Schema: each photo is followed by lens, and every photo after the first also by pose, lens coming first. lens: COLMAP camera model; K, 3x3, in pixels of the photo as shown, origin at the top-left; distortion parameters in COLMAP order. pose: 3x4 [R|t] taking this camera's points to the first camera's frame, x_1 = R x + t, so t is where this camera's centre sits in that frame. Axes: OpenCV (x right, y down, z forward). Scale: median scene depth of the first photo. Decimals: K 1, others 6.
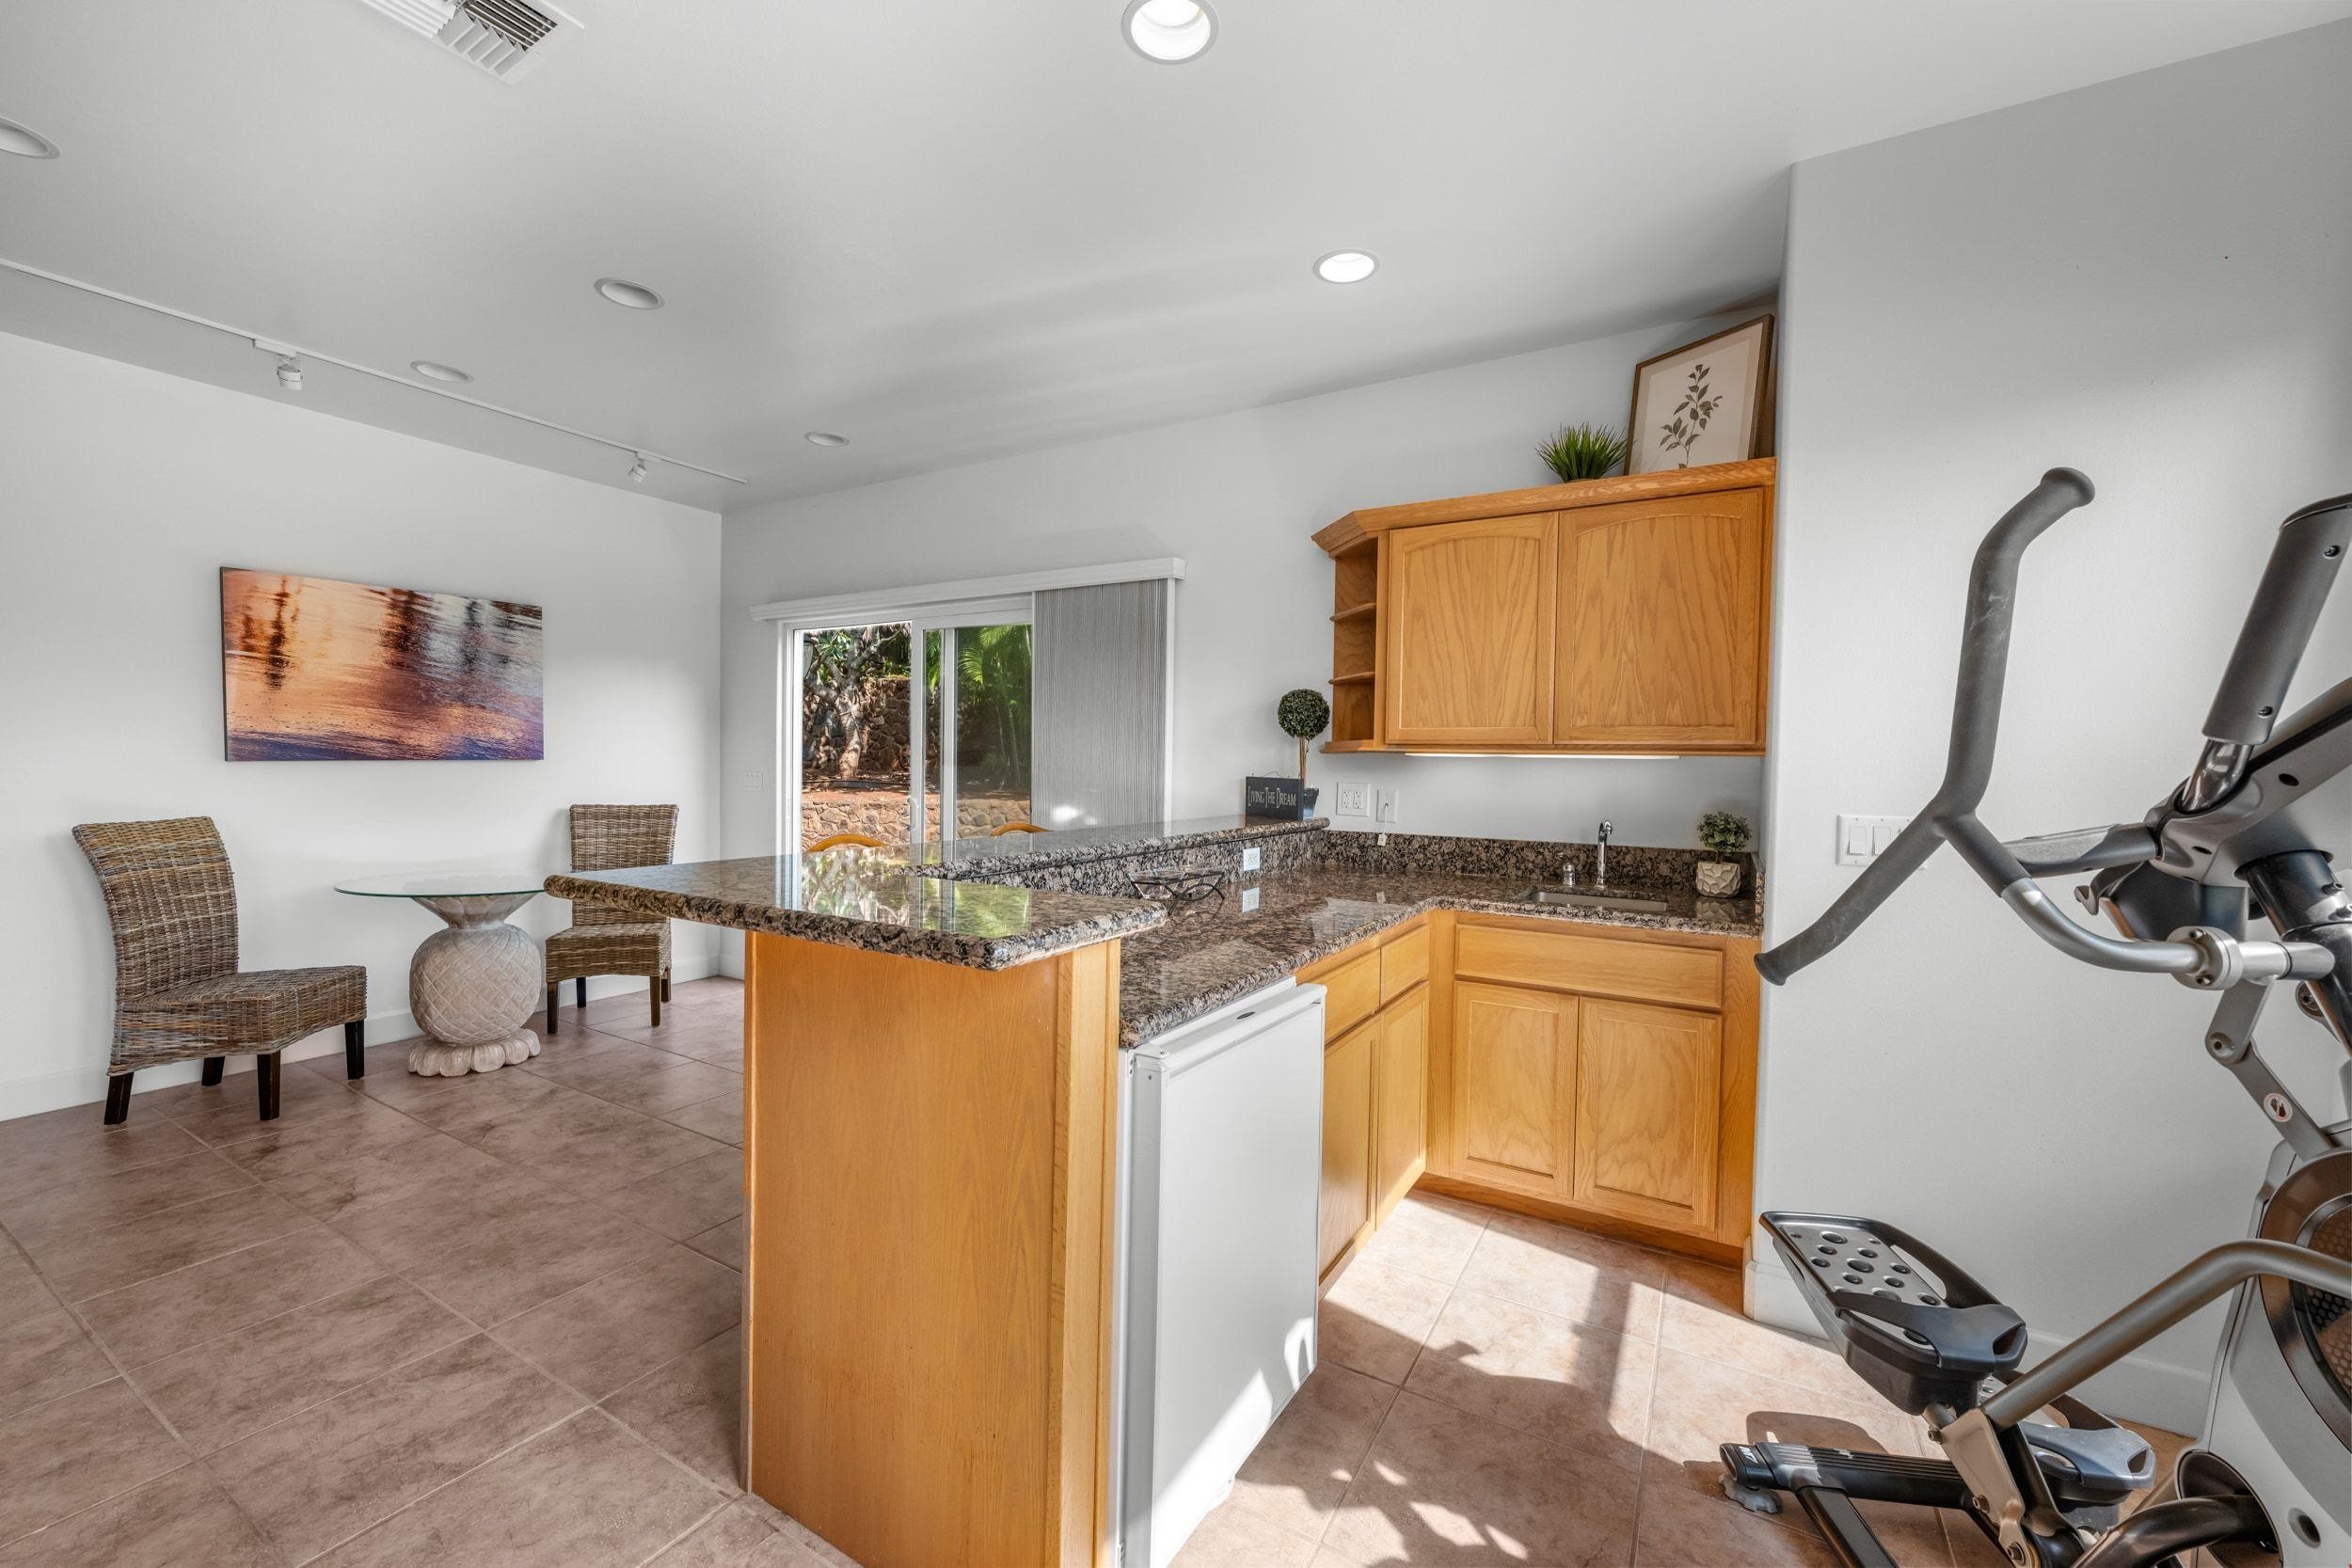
lens RADIAL K [[935.7, 0, 1176.0], [0, 935.7, 784.0], [0, 0, 1]] dist [-0.000518, -0.000109]
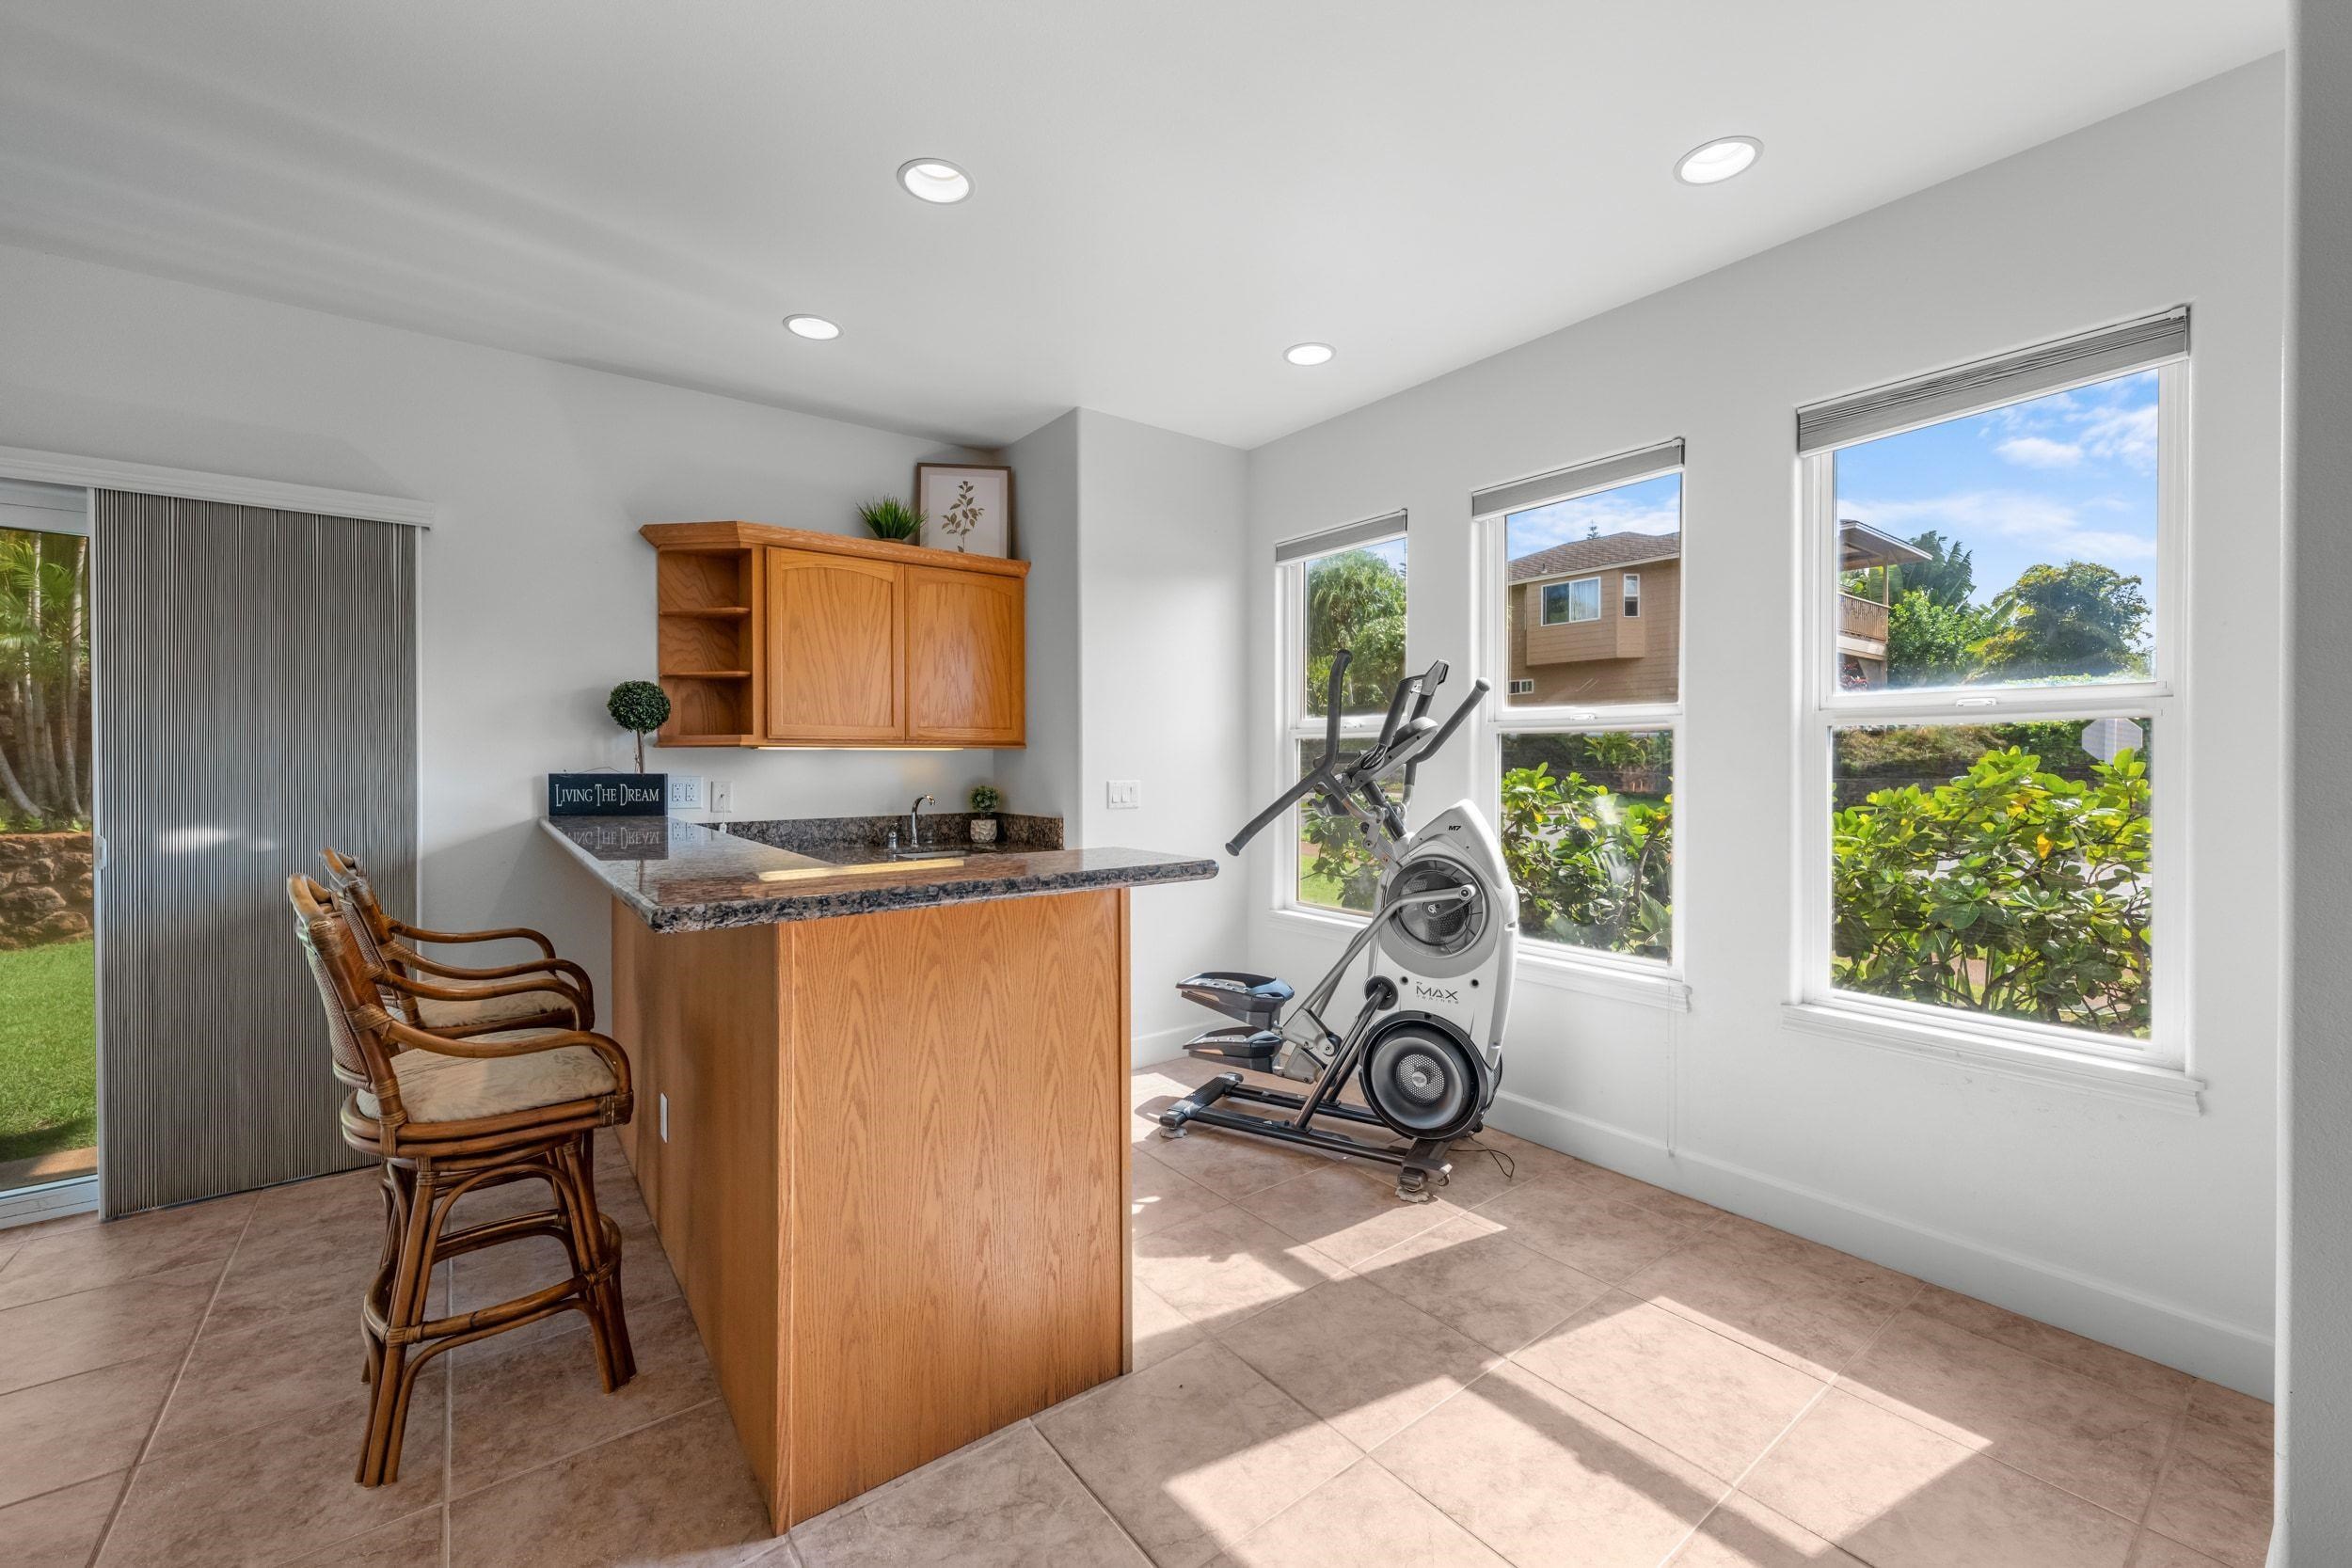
lens RADIAL K [[944.0, 0, 1191.7], [0, 944.0, 755.5], [0, 0, 1]] dist [0.000055, 0.000037]
pose [[0.362426, -0.013440, 0.931916, -0.663845], [0.029187, 0.999569, 0.003065, -0.012563], [-0.931555, 0.026089, 0.362662, 0.138340]]
